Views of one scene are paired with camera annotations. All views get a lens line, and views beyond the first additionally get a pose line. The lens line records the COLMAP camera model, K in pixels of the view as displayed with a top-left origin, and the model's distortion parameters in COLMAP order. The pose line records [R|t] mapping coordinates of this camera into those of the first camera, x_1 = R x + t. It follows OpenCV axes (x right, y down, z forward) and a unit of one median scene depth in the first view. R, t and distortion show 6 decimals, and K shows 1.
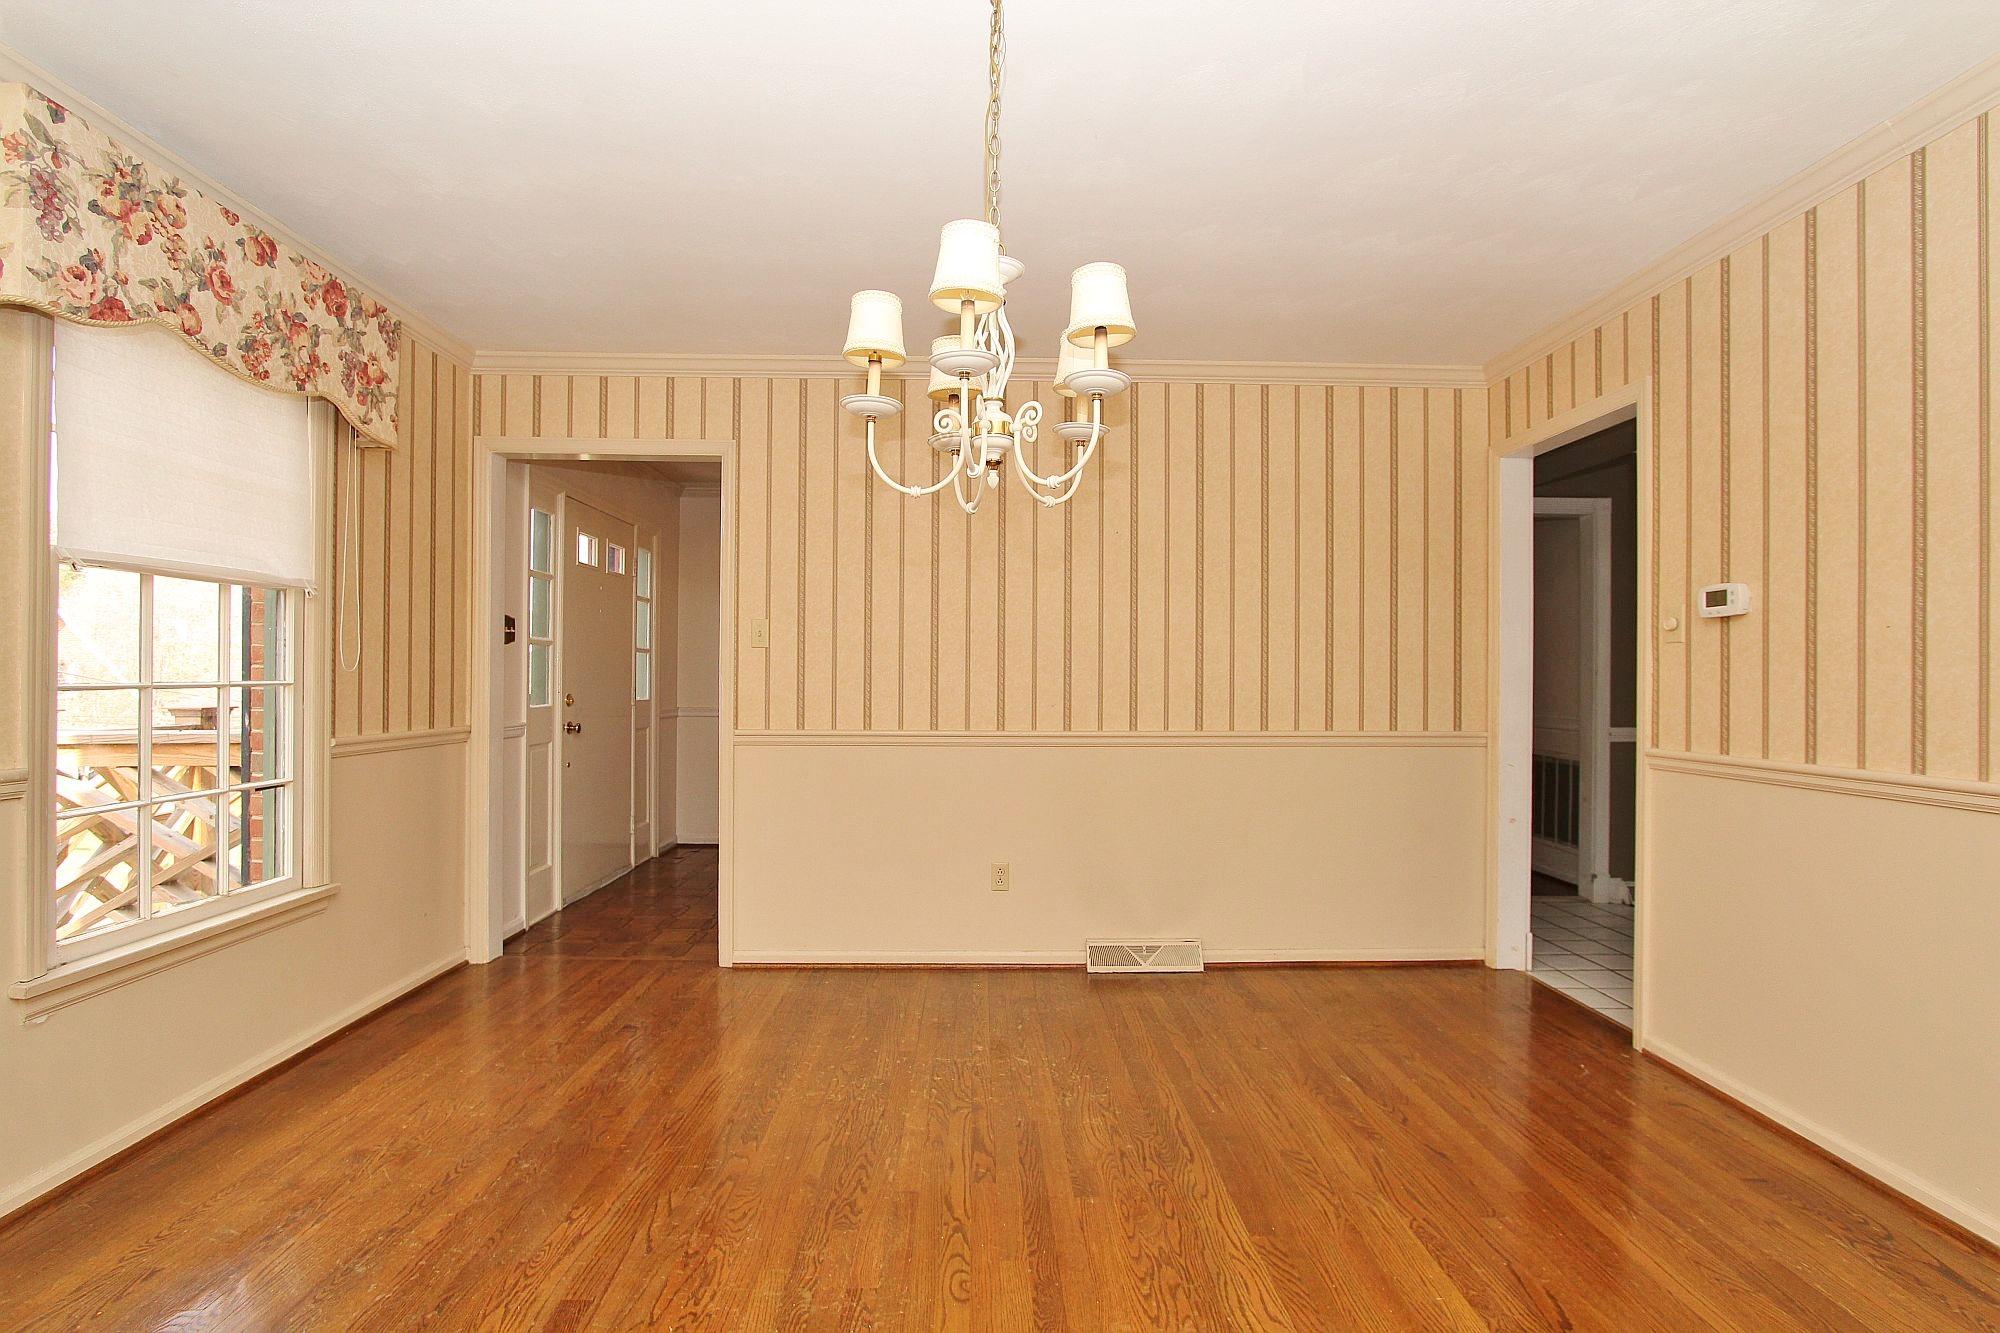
lens RADIAL K [[955.1, 0, 997.8], [0, 955.1, 678.8], [0, 0, 1]] dist [-0.036833, 0.008040]
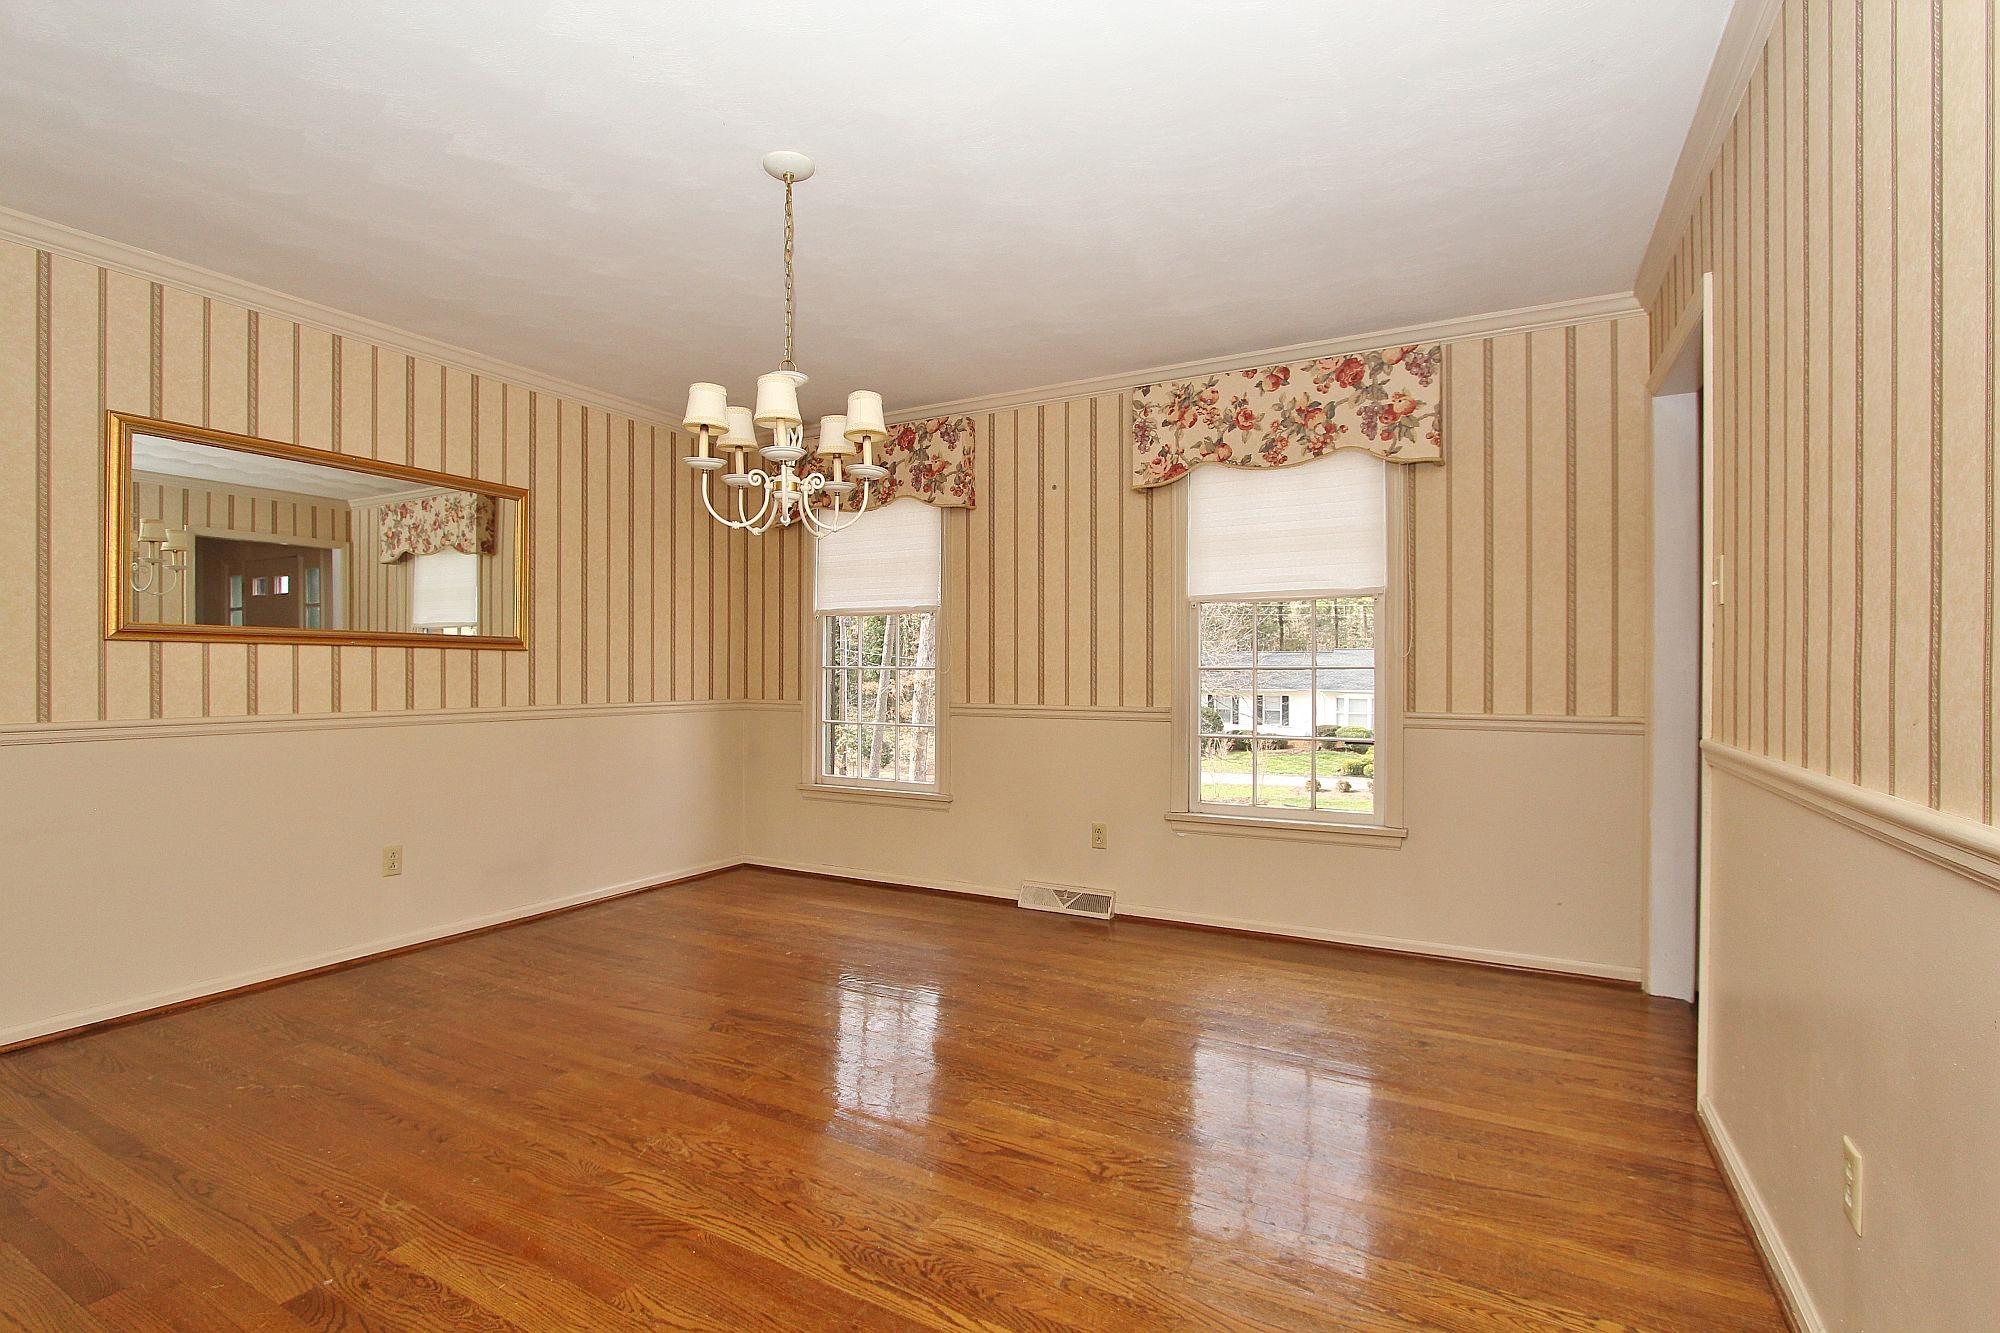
lens RADIAL K [[955.1, 0, 997.8], [0, 955.1, 678.8], [0, 0, 1]] dist [-0.036833, 0.008040]
pose [[-0.528471, -0.000044, -0.848951, 0.767426], [-0.006268, 0.999973, 0.003849, 0.022838], [0.848928, 0.007355, -0.528457, 1.458781]]
